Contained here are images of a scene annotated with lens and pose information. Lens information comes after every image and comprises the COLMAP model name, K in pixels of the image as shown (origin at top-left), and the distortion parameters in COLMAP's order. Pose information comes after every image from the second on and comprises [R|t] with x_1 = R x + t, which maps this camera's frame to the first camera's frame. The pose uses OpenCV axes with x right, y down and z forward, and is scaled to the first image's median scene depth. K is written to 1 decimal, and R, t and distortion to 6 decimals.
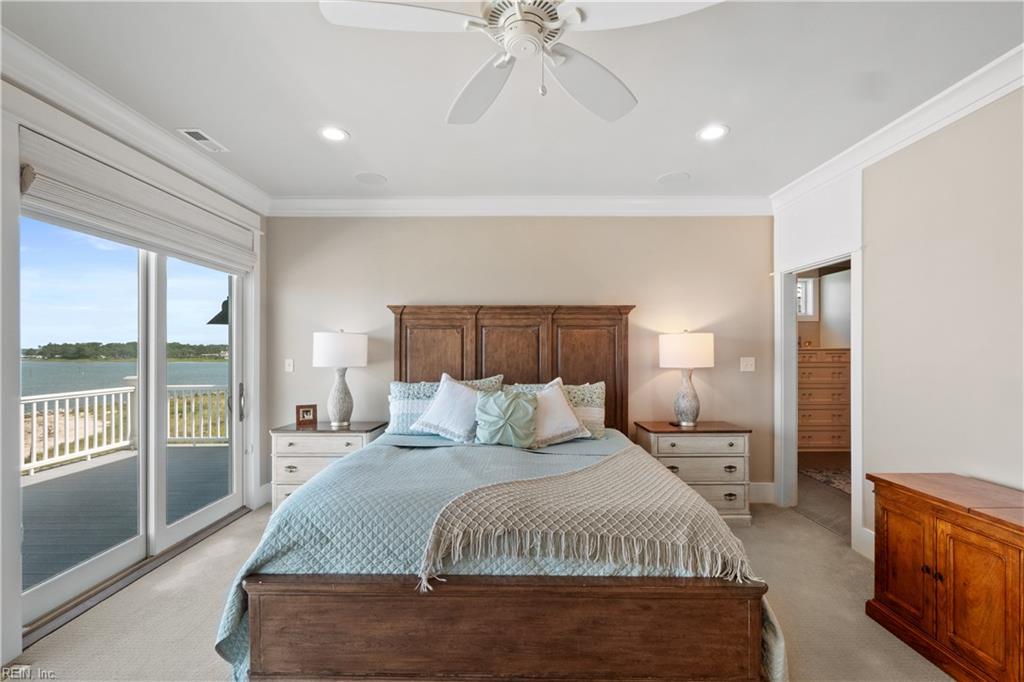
lens RADIAL K [[436.5, 0, 513.7], [0, 436.5, 351.7], [0, 0, 1]] dist [-0.002653, 0.001440]
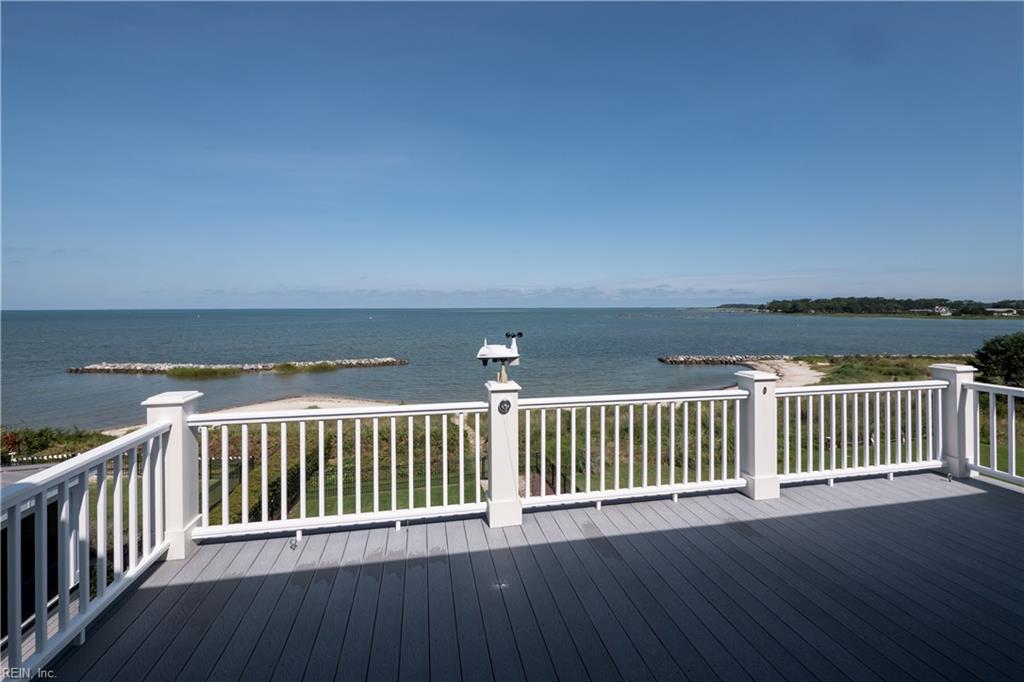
lens RADIAL K [[436.5, 0, 499.7], [0, 436.5, 307.4], [0, 0, 1]] dist [-0.002653, 0.001440]
pose [[0.191159, 0.002672, -0.981555, -0.609812], [-0.001873, 0.999995, 0.002357, -0.056485], [0.981557, 0.001388, 0.191163, 0.352090]]
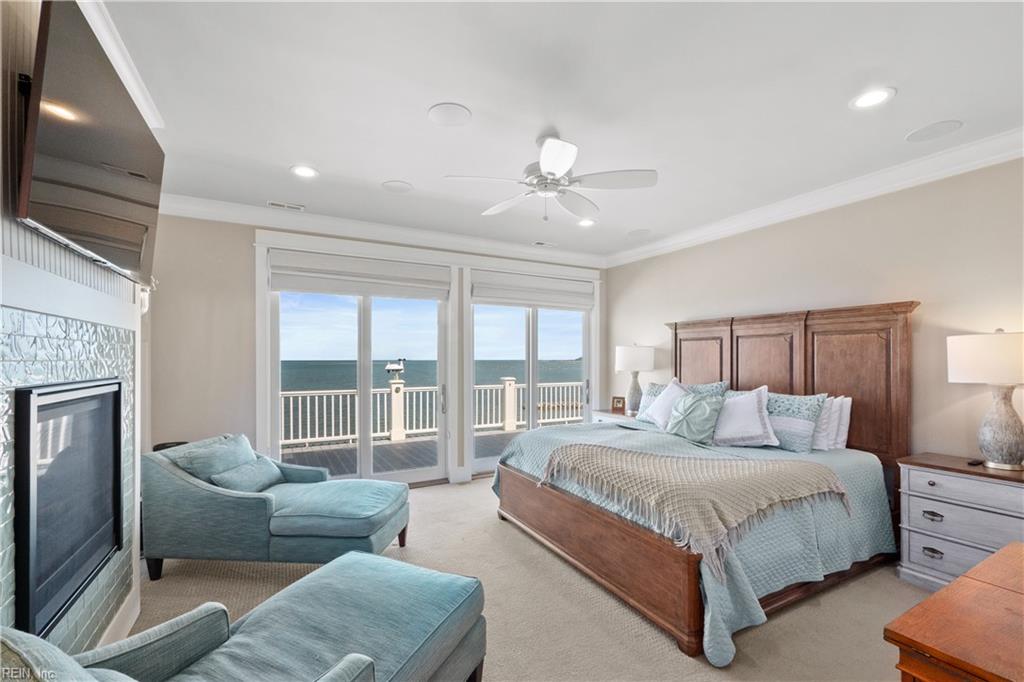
lens RADIAL K [[436.5, 0, 506.4], [0, 436.5, 360.7], [0, 0, 1]] dist [-0.002653, 0.001440]
pose [[0.477422, 0.003658, -0.878667, 0.615660], [-0.001565, 0.999993, 0.003312, -0.001151], [0.878673, -0.000206, 0.477424, -0.010677]]
